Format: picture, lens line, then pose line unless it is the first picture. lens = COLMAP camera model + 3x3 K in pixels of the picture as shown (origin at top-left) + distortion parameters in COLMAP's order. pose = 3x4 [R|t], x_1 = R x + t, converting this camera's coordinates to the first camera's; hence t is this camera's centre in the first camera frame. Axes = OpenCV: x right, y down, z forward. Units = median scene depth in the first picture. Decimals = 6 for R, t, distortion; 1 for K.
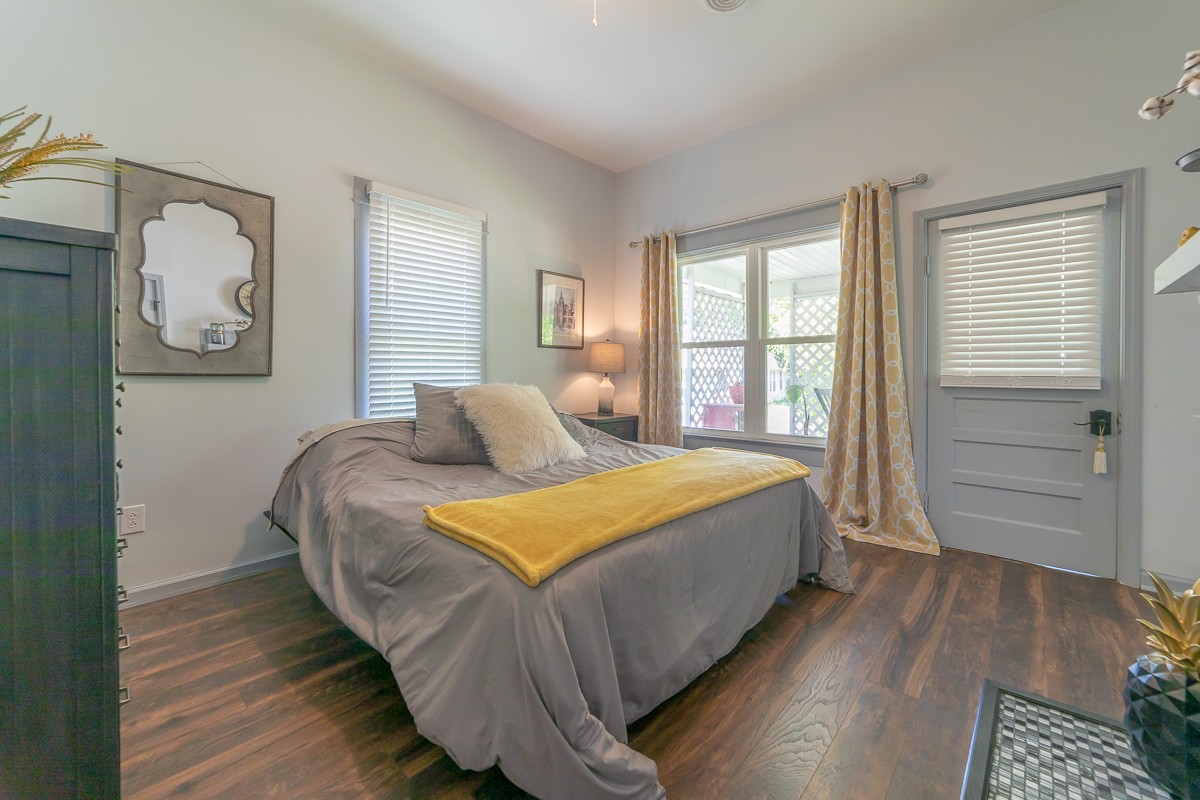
lens RADIAL K [[483.6, 0, 595.2], [0, 483.6, 375.2], [0, 0, 1]] dist [0.000779, 0.000545]
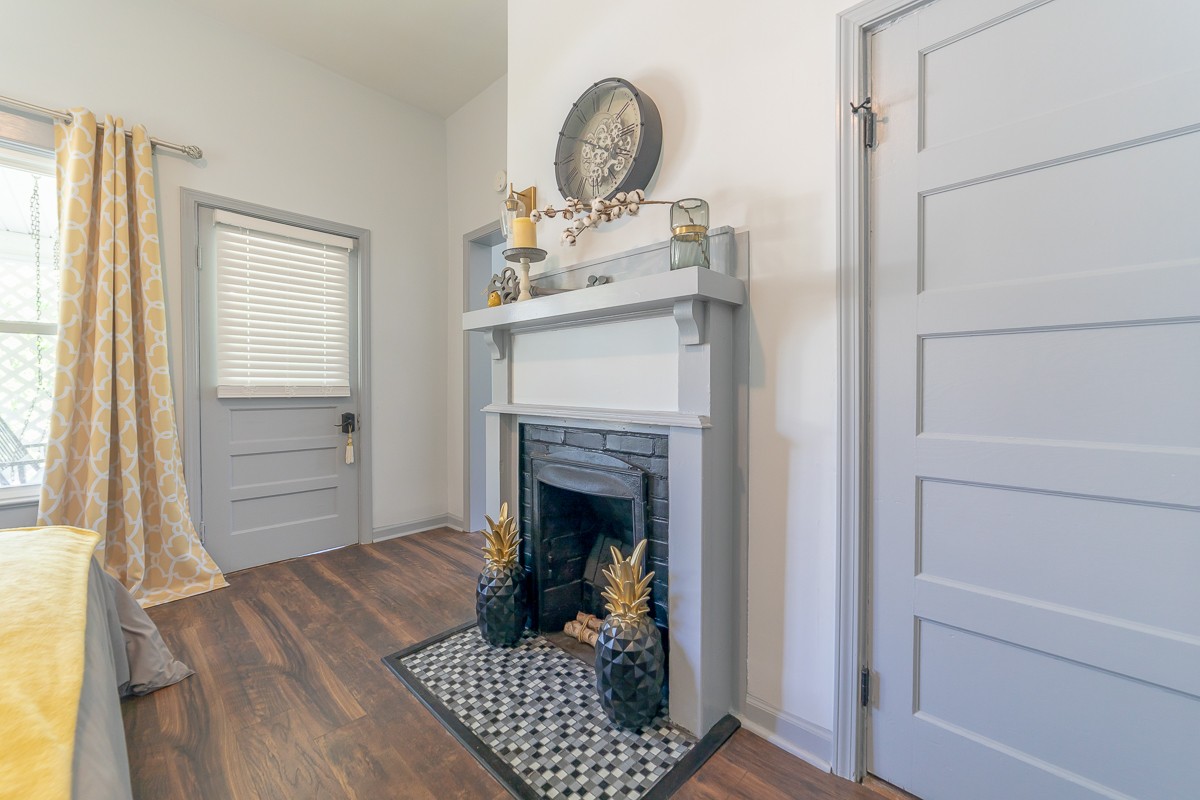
lens RADIAL K [[475.2, 0, 604.7], [0, 475.2, 393.7], [0, 0, 1]] dist [-0.000680, 0.000073]
pose [[0.008425, -0.018524, 0.999793, -0.175976], [0.001572, 0.999827, 0.018511, 0.000772], [-0.999963, 0.001416, 0.008453, 0.318771]]
